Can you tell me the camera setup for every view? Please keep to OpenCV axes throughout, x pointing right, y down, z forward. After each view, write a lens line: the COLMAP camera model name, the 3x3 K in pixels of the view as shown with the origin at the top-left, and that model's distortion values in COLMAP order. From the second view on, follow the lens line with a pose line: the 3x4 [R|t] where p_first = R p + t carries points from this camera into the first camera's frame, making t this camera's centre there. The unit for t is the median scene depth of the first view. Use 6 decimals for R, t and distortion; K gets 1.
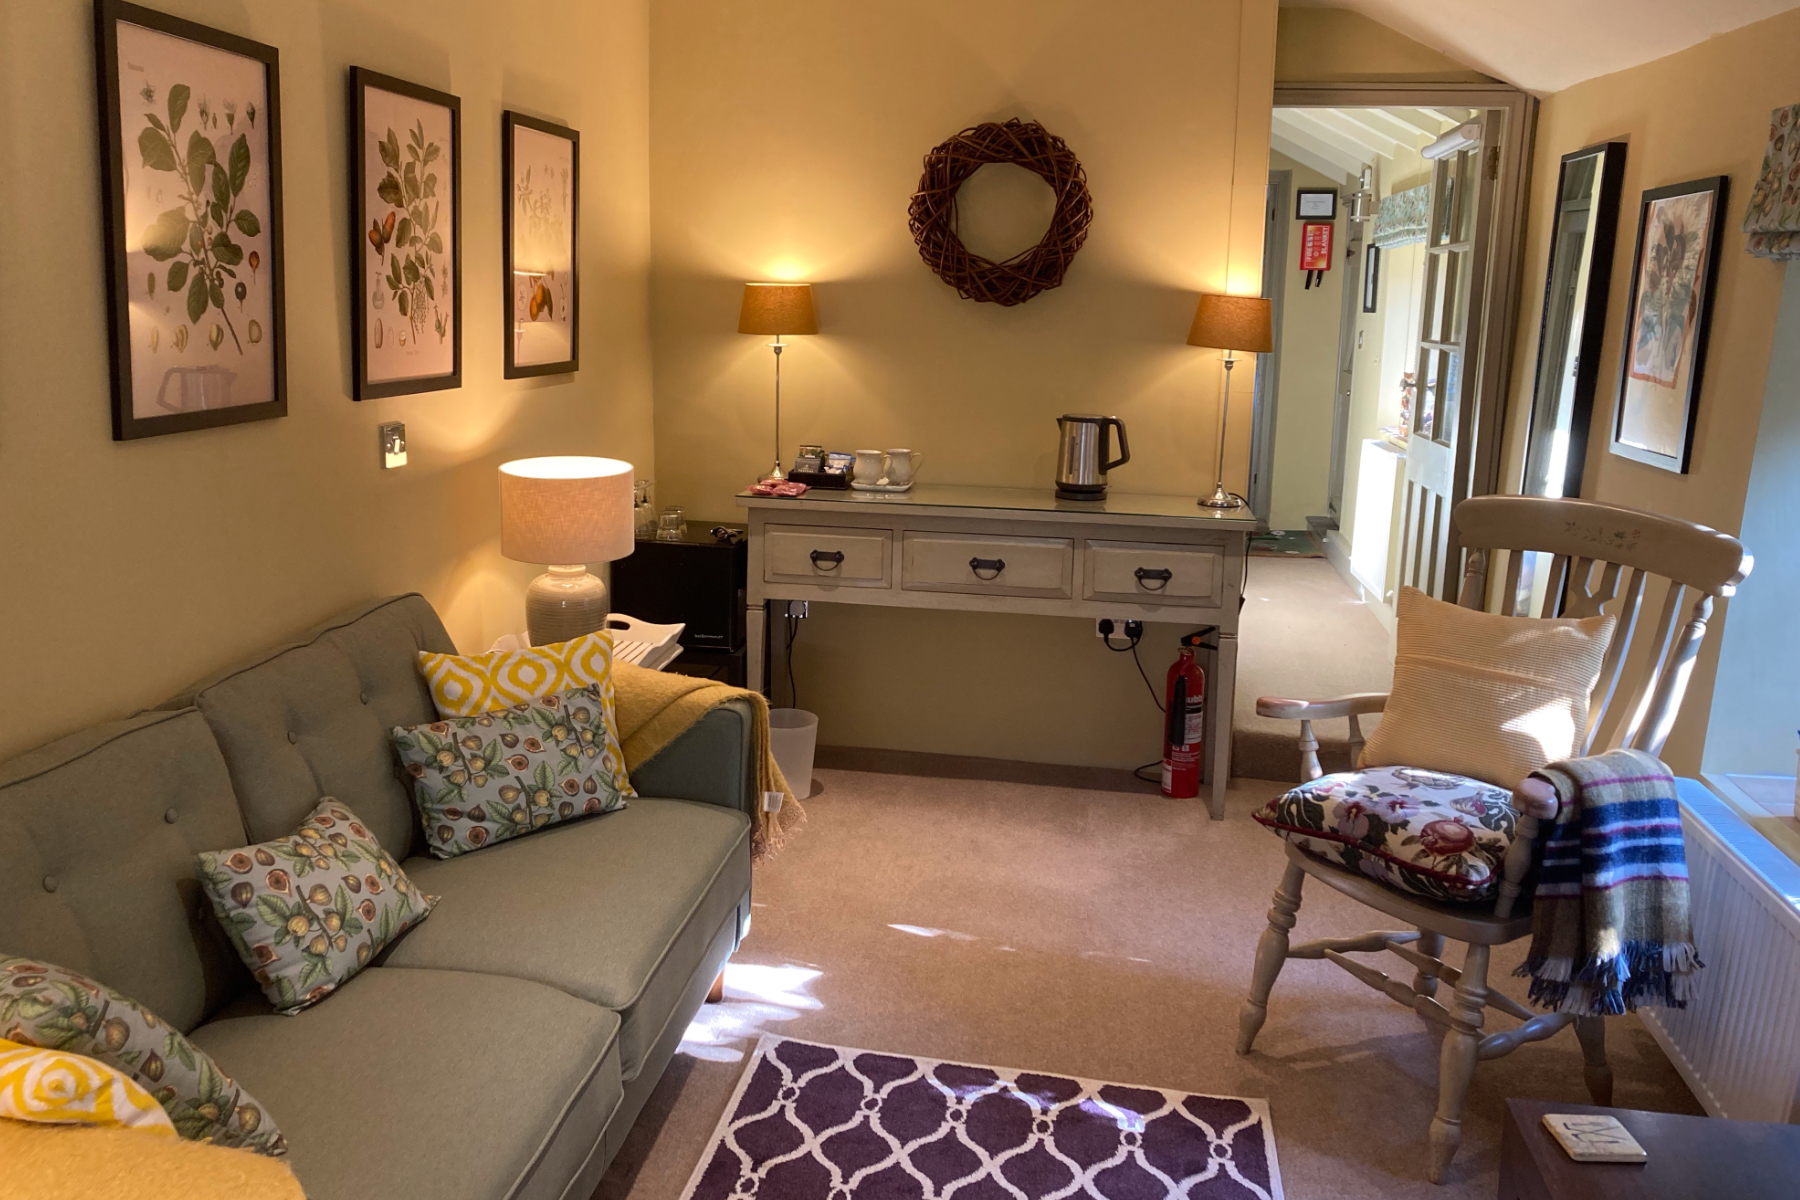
lens RADIAL K [[1472.8, 0, 909.7], [0, 1472.8, 585.7], [0, 0, 1]] dist [-0.000934, 0.033102]
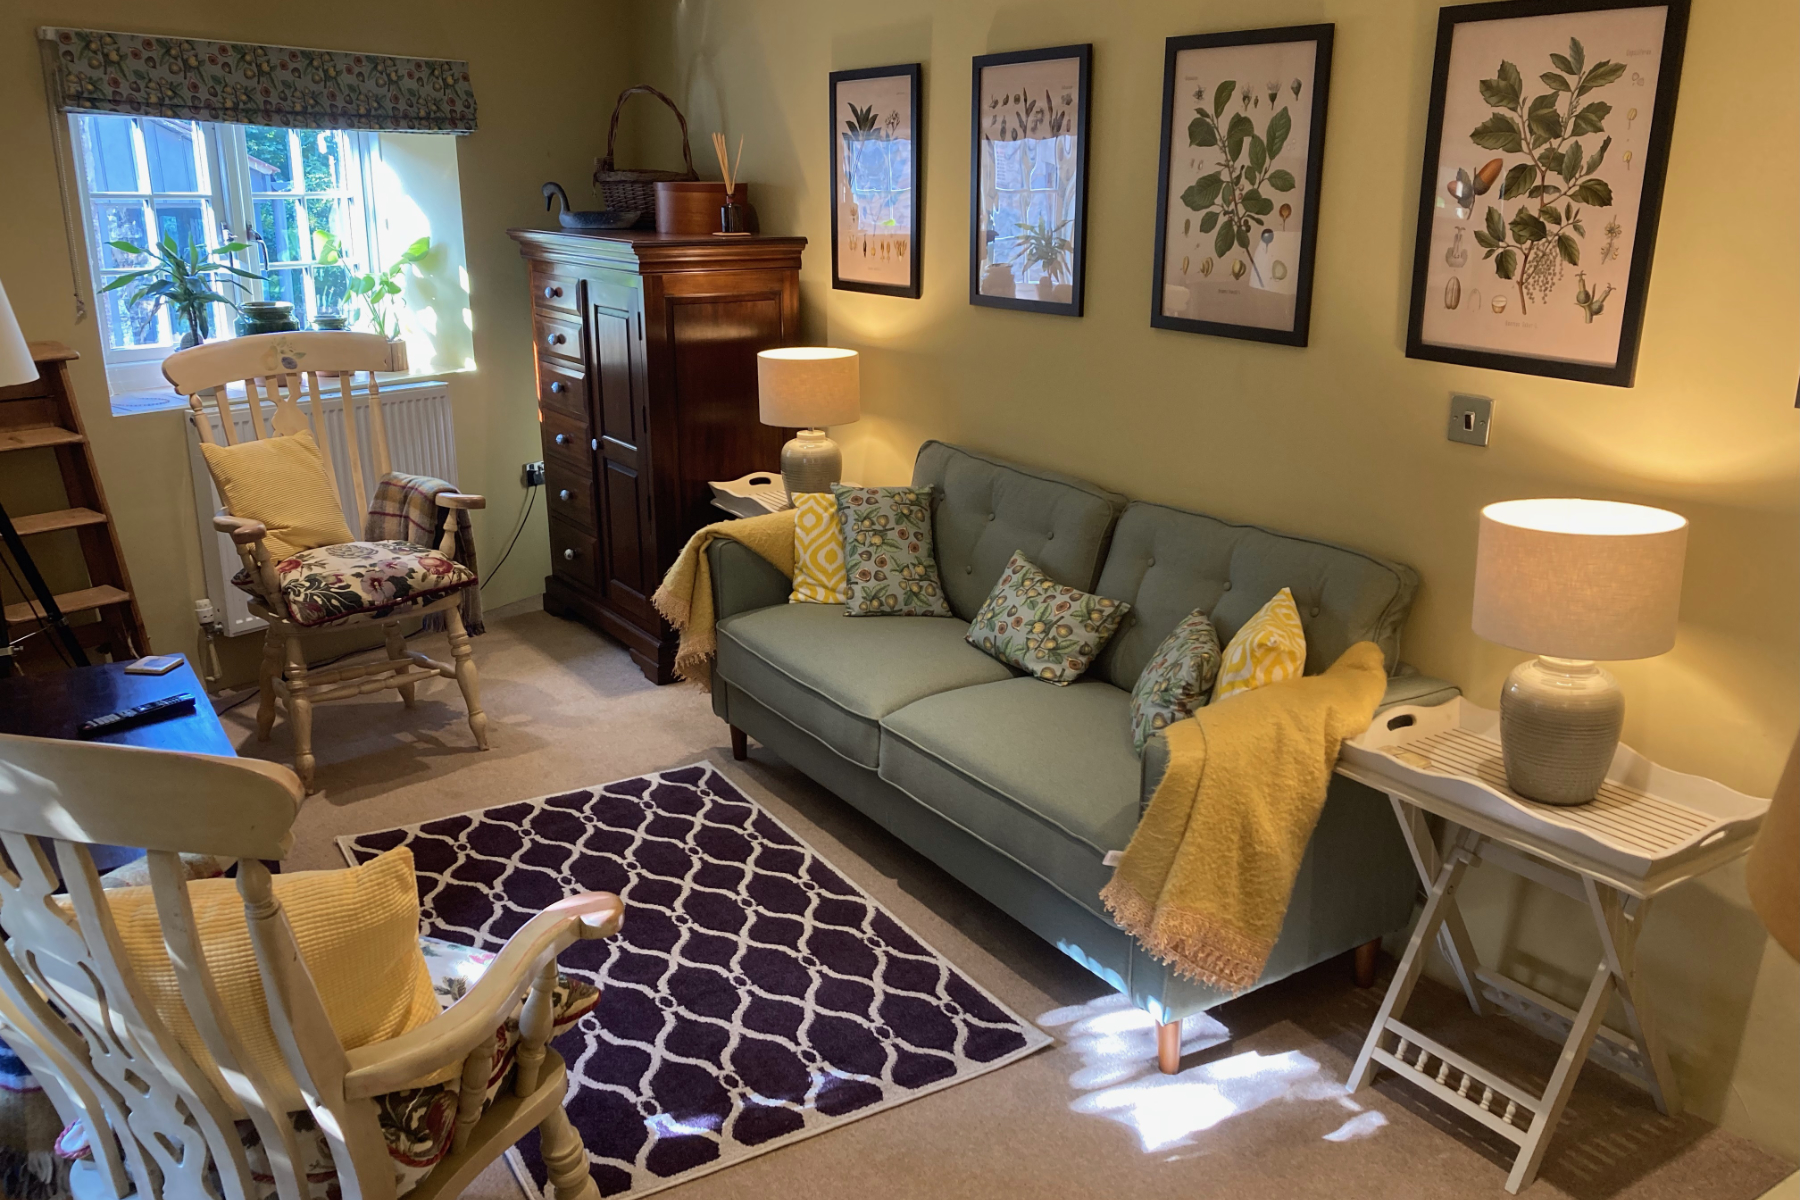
lens RADIAL K [[1472.8, 0, 910.2], [0, 1472.8, 615.8], [0, 0, 1]] dist [-0.000934, 0.033102]
pose [[-0.750967, 0.196747, -0.630349, 0.617770], [-0.130917, 0.891274, 0.434156, -0.409554], [0.647232, 0.408560, -0.643560, 1.713885]]
